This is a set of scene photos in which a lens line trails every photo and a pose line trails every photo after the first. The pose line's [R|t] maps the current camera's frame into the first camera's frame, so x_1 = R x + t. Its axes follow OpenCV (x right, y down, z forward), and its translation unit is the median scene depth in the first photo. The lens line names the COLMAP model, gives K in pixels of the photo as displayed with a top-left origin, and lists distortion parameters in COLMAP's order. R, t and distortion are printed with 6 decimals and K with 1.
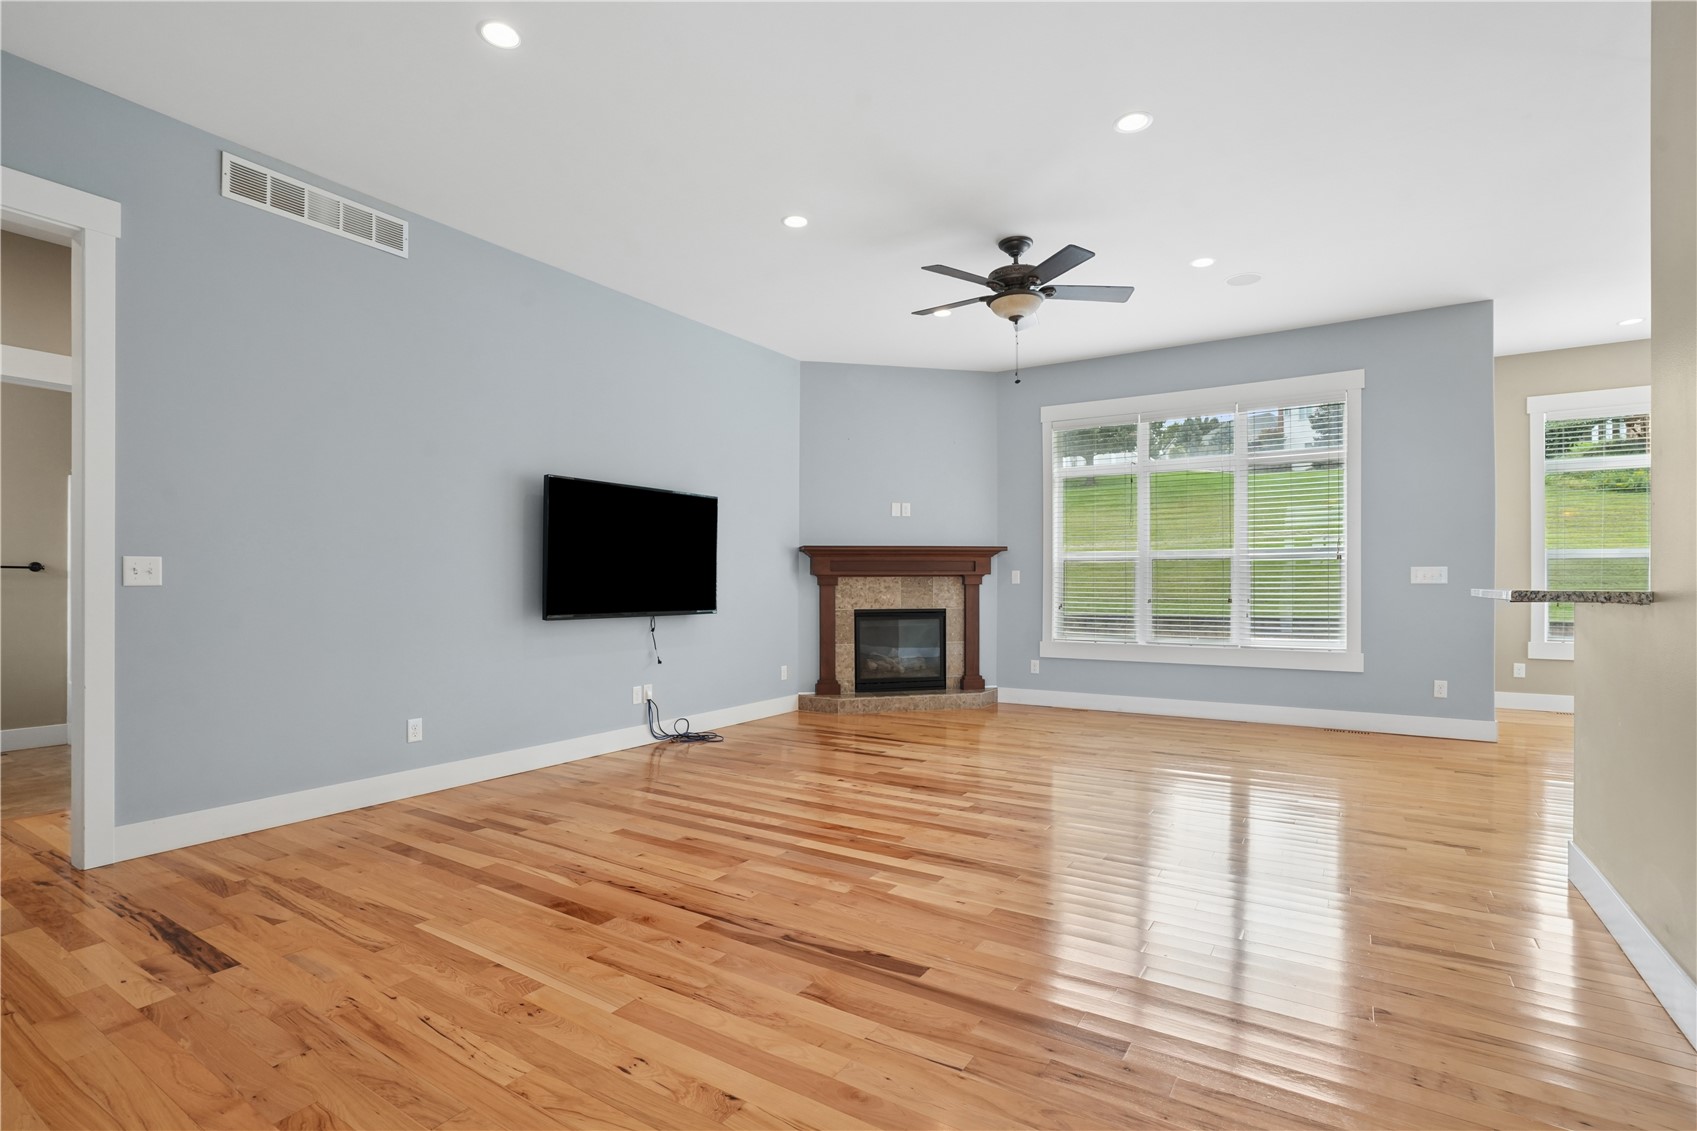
lens RADIAL K [[784.0, 0, 847.8], [0, 784.0, 580.4], [0, 0, 1]] dist [-0.040797, 0.000318]
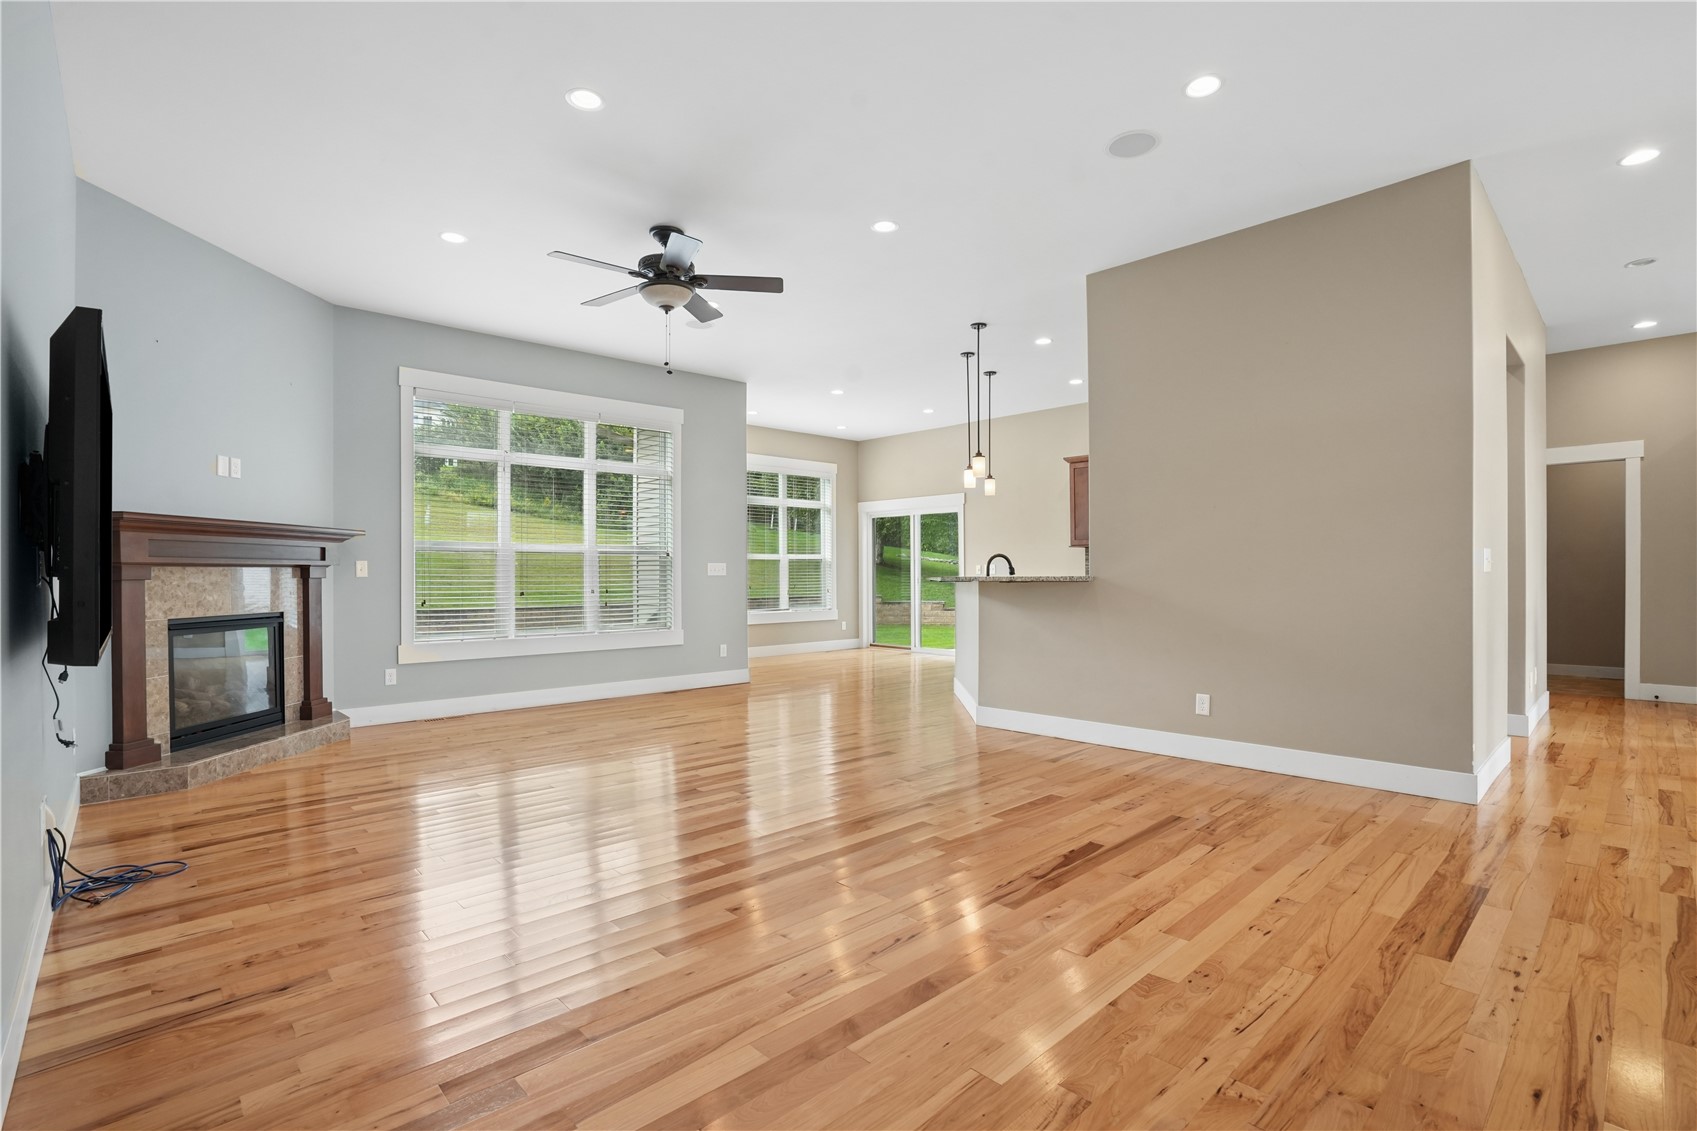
lens RADIAL K [[784.0, 0, 845.1], [0, 784.0, 567.2], [0, 0, 1]] dist [-0.040797, 0.000318]
pose [[0.257921, 0.008340, 0.966130, -0.438698], [0.001619, 0.999958, -0.009065, 0.002314], [-0.966165, 0.003902, 0.257897, 0.335968]]
